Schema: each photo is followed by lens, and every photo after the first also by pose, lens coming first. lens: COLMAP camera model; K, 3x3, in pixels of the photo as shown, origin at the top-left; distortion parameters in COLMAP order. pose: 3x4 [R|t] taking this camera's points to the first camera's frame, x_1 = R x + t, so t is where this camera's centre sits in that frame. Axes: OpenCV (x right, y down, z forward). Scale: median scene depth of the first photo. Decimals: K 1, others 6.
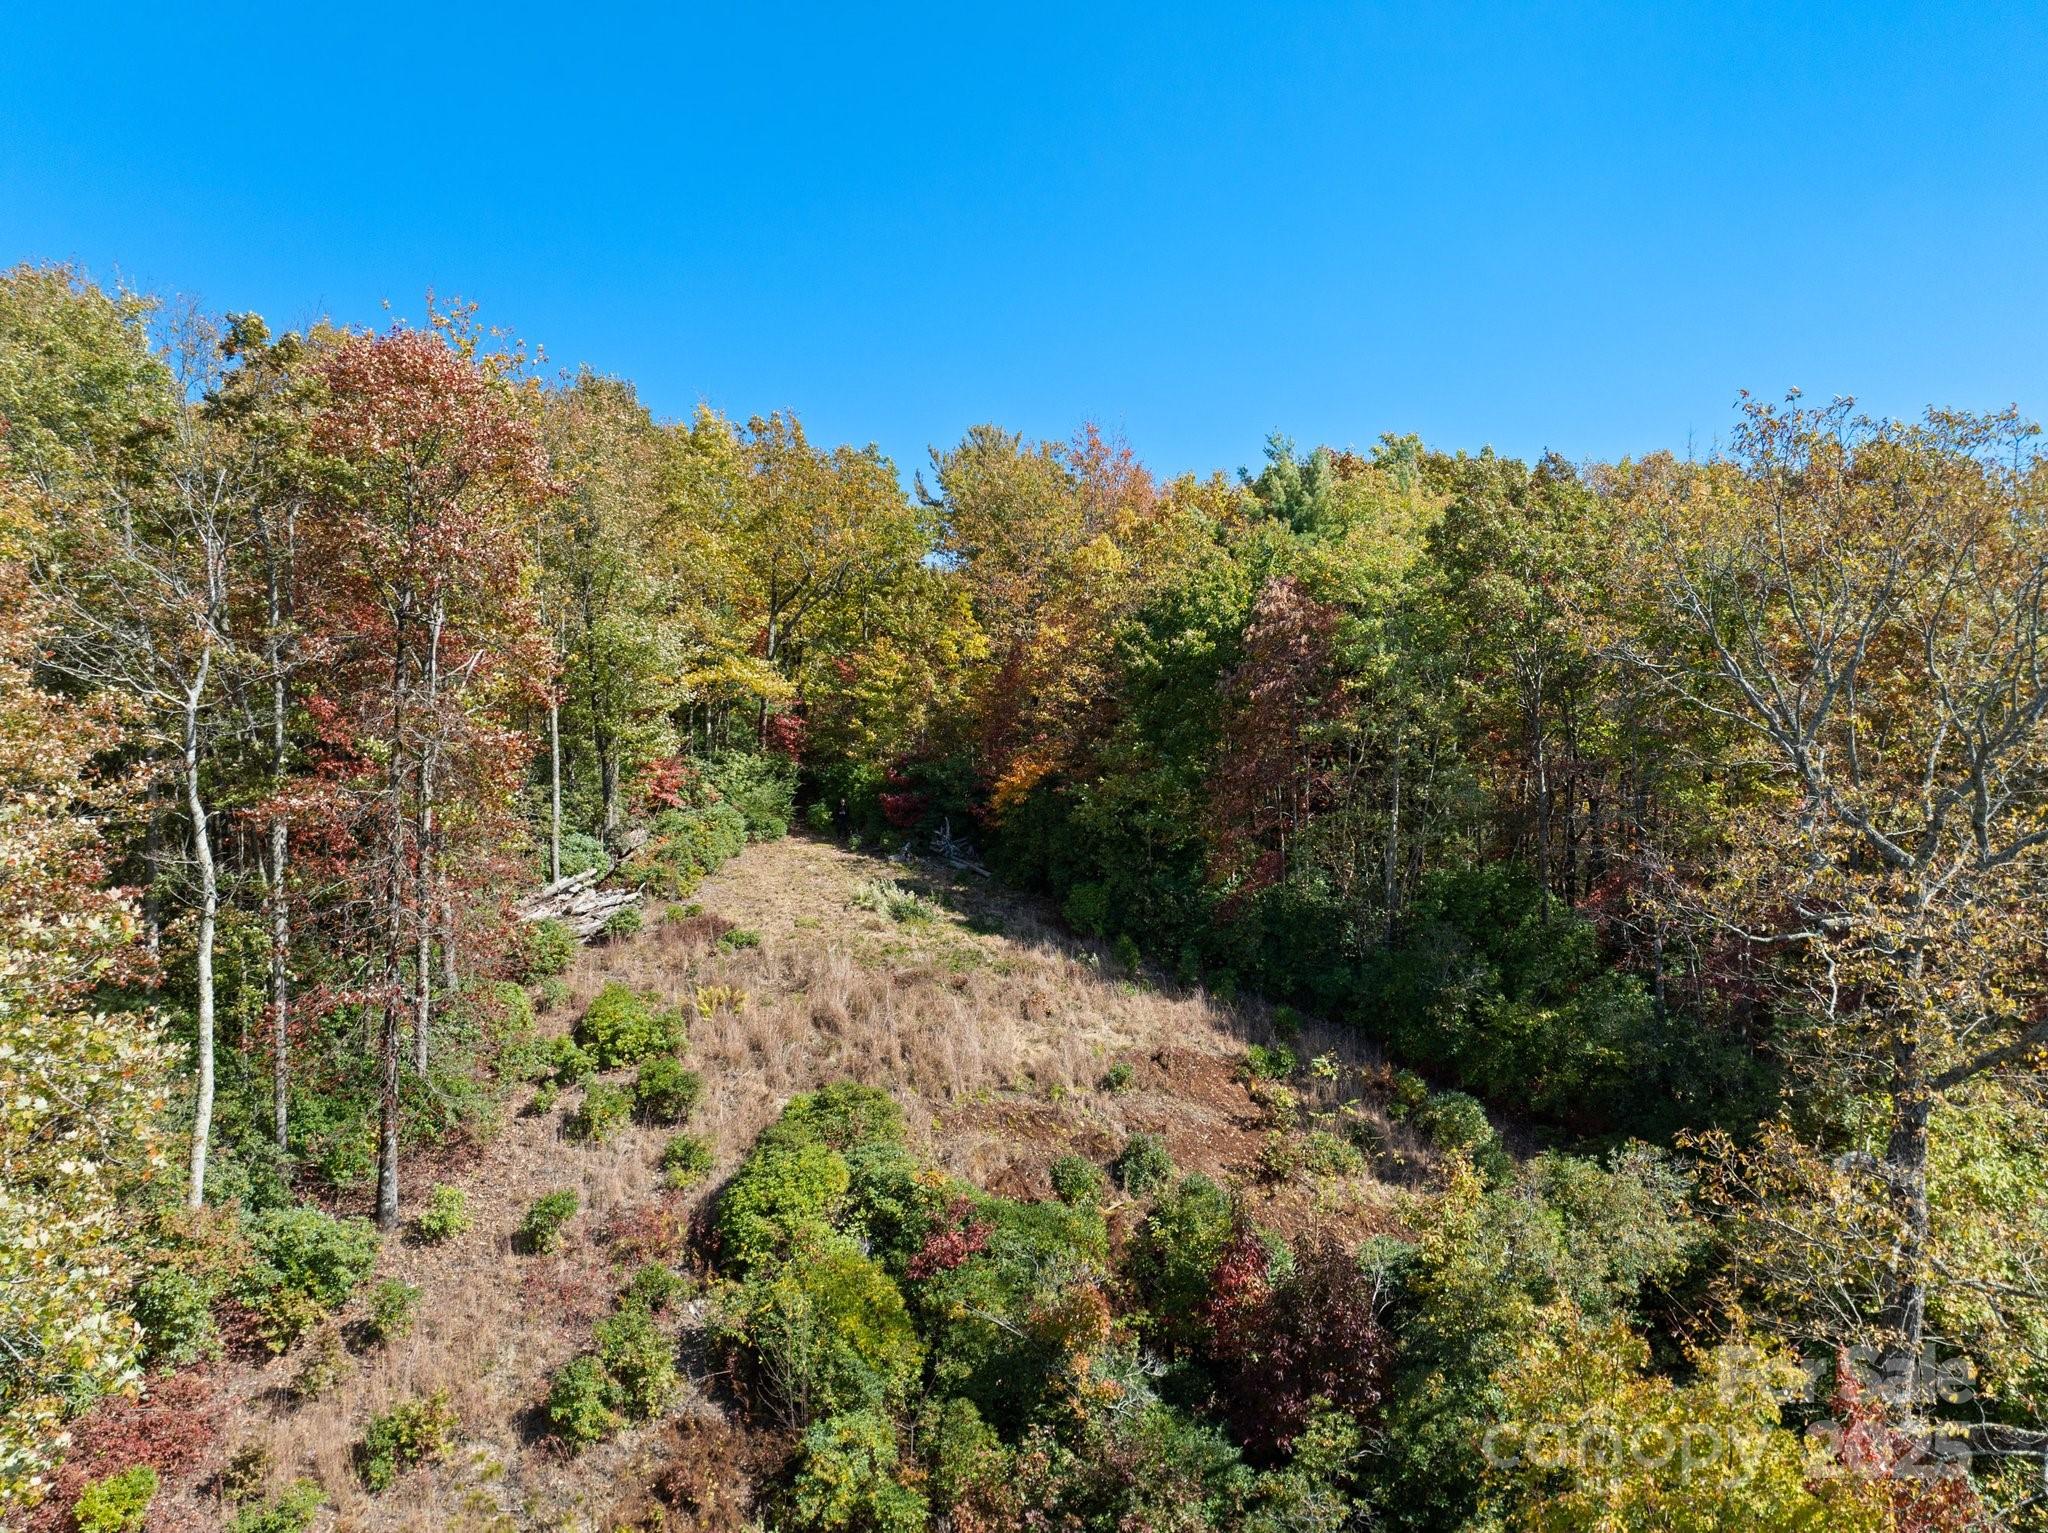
lens RADIAL K [[1434.4, 0, 1020.3], [0, 1434.4, 758.3], [0, 0, 1]] dist [-0.030964, -0.005486]
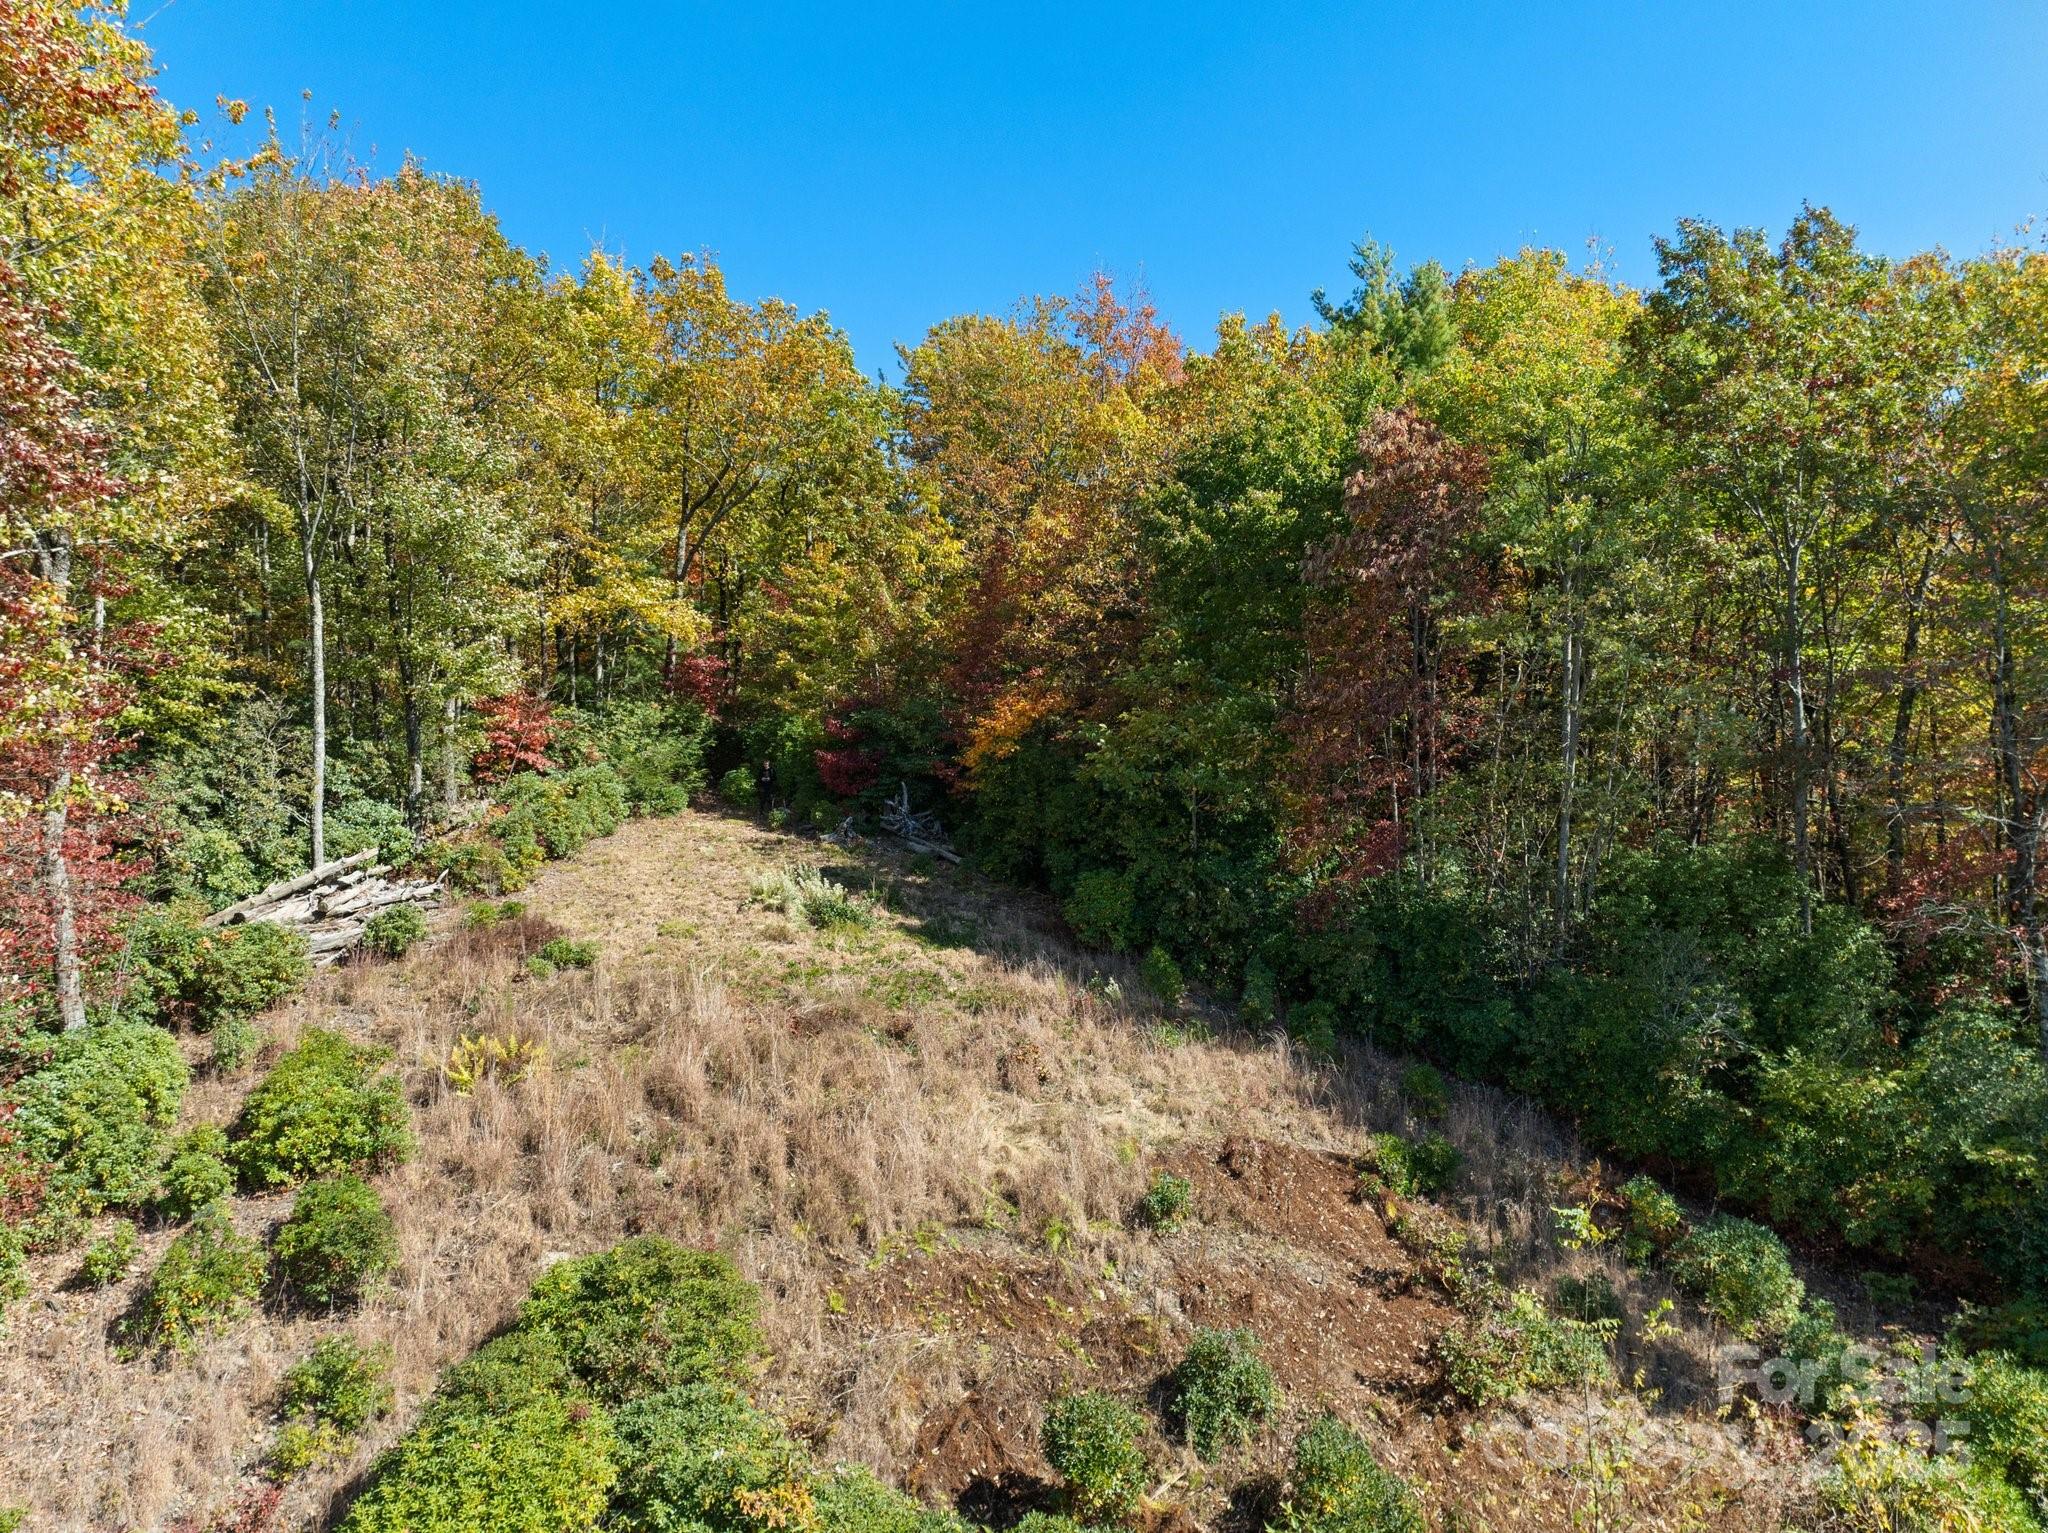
lens RADIAL K [[1434.4, 0, 1019.0], [0, 1434.4, 769.6], [0, 0, 1]] dist [-0.030964, -0.005486]
pose [[0.999999, 0.001402, 0.000213, 0.009261], [-0.001403, 0.999979, 0.006362, 0.042357], [-0.000205, -0.006362, 0.999980, 0.393740]]
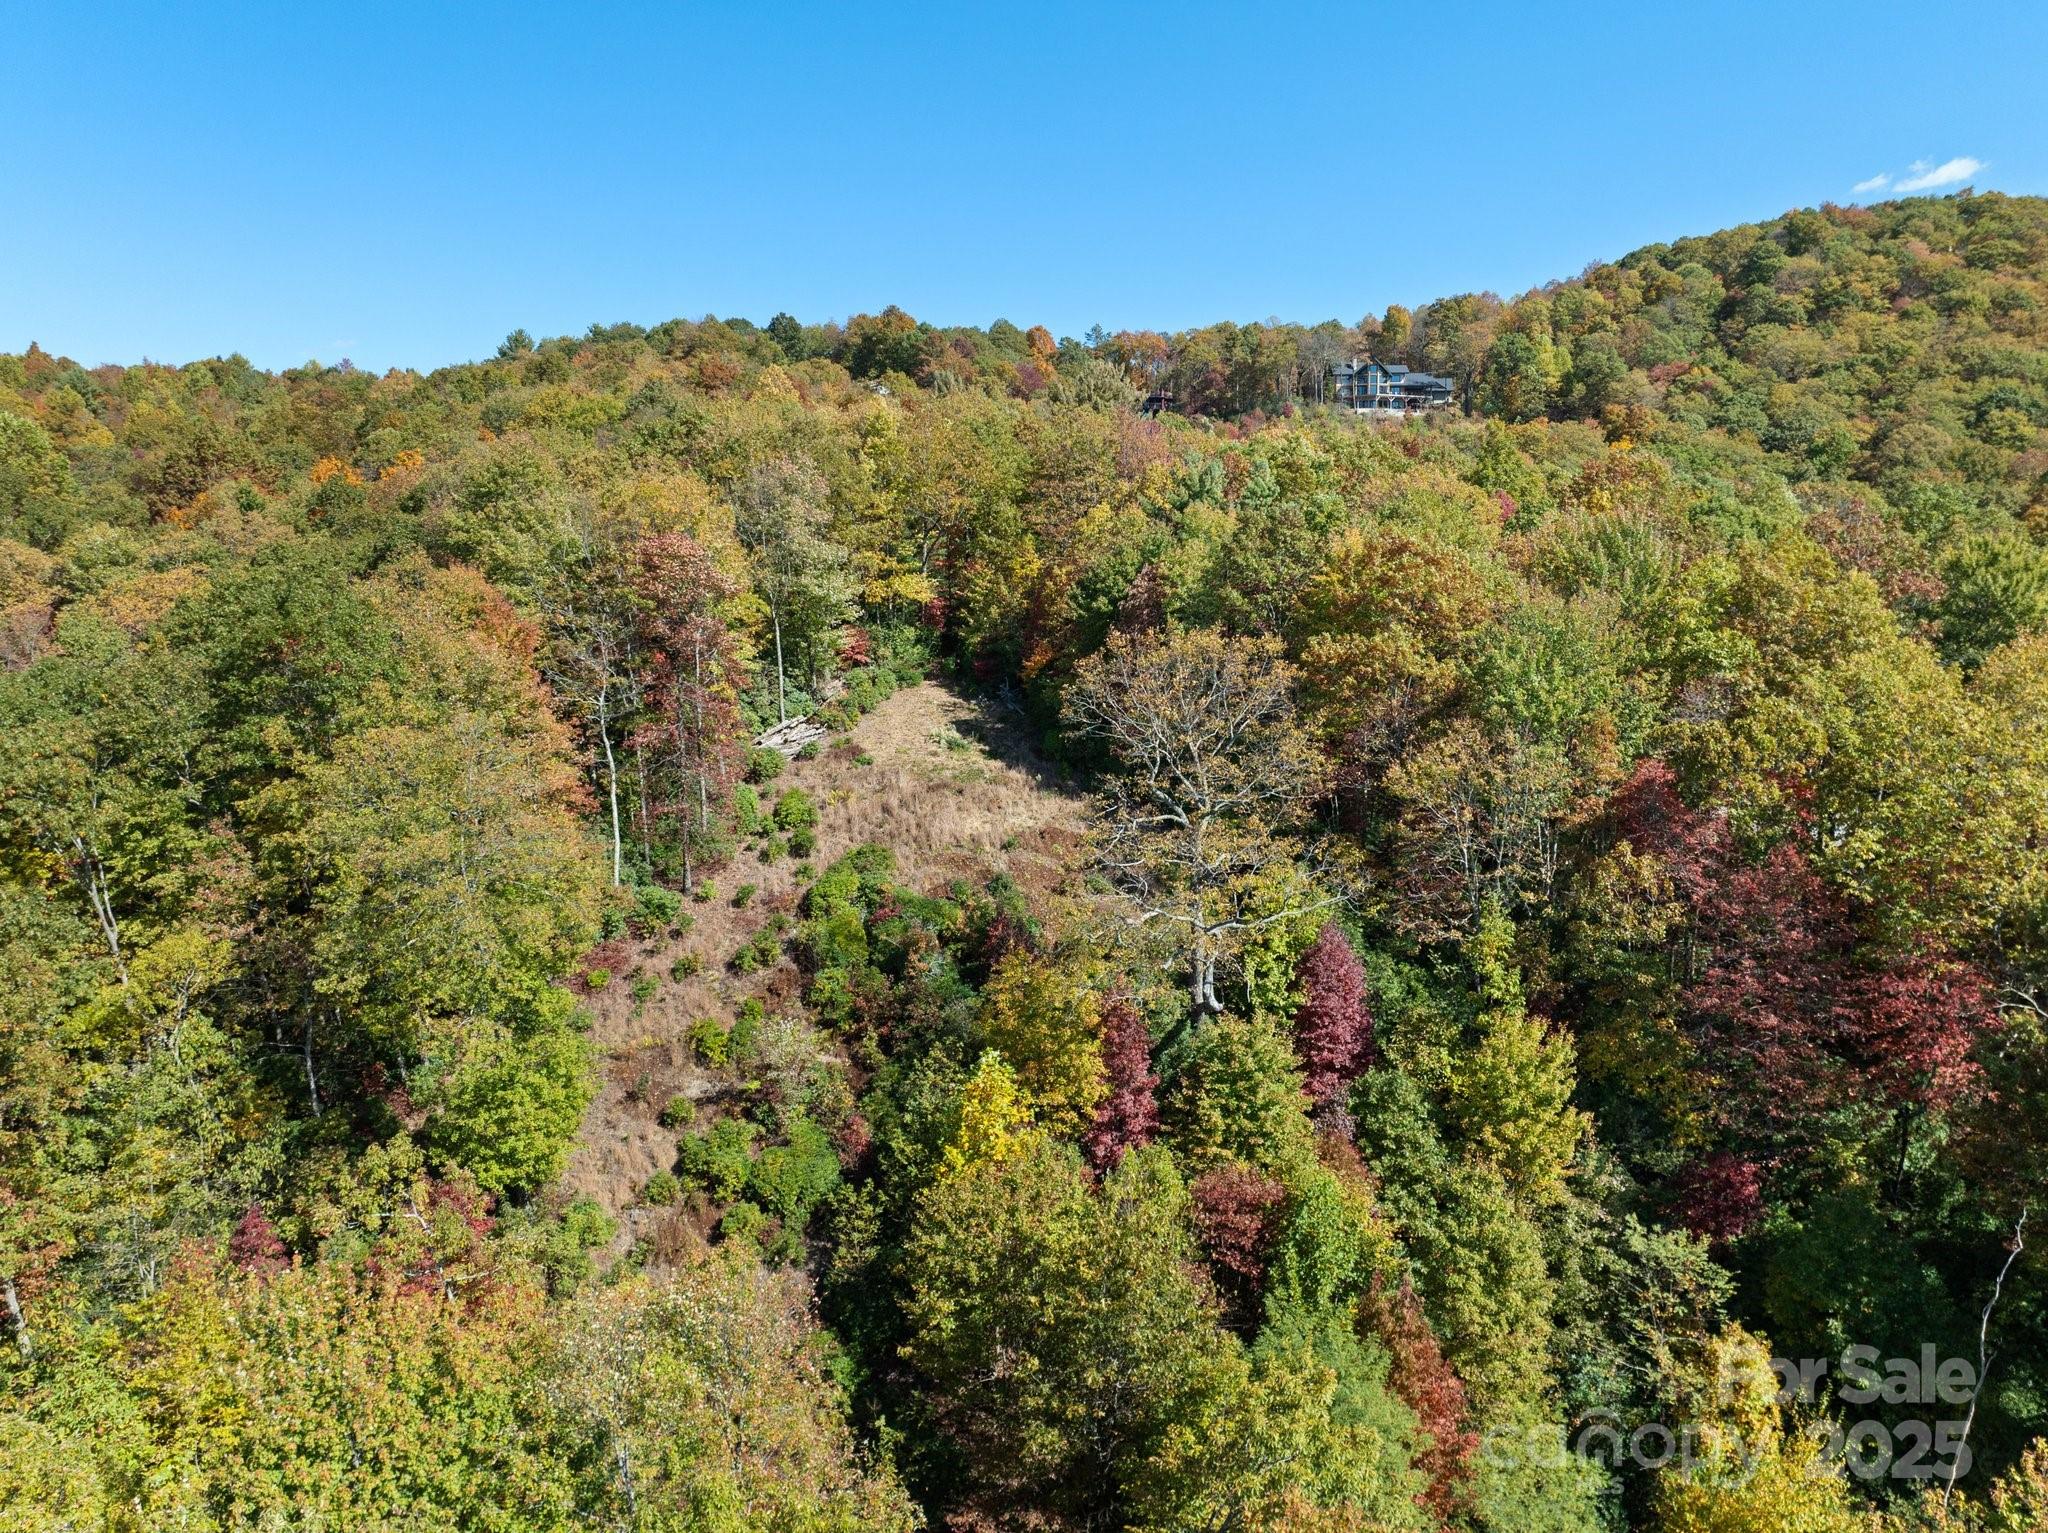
lens RADIAL K [[1434.4, 0, 1024.2], [0, 1434.4, 760.2], [0, 0, 1]] dist [-0.030964, -0.005486]
pose [[0.968693, 0.031885, -0.246208, 0.552978], [0.021911, 0.976869, 0.212714, -0.317070], [0.247295, -0.211449, 0.945587, -0.887810]]
